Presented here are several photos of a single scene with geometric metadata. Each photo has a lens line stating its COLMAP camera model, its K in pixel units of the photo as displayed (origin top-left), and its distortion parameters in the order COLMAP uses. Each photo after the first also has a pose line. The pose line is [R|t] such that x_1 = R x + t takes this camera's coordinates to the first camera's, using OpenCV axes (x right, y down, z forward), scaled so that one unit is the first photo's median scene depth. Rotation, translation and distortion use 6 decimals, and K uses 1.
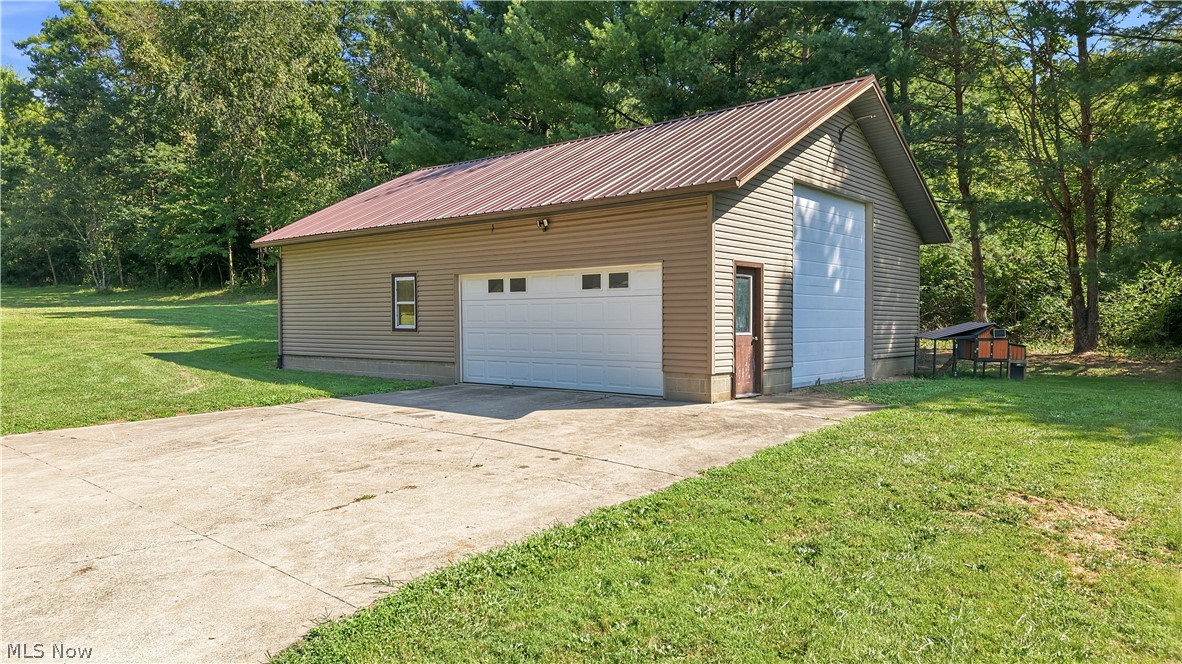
lens RADIAL K [[779.9, 0, 591.0], [0, 779.9, 332.0], [0, 0, 1]] dist [0.060552, 0.001850]
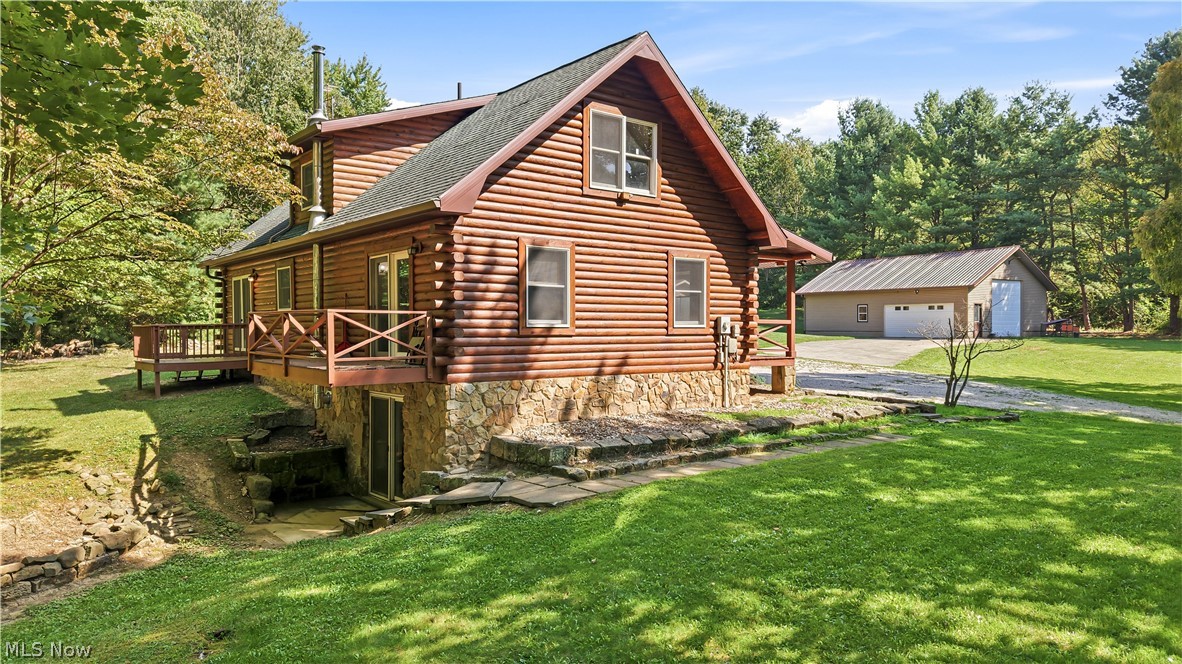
lens RADIAL K [[779.9, 0, 591.0], [0, 779.9, 332.0], [0, 0, 1]] dist [0.060552, 0.001850]
pose [[0.965789, 0.006038, -0.259257, -0.535947], [-0.006696, 0.999976, -0.001654, 0.061719], [0.259241, 0.003333, 0.965807, -2.764663]]
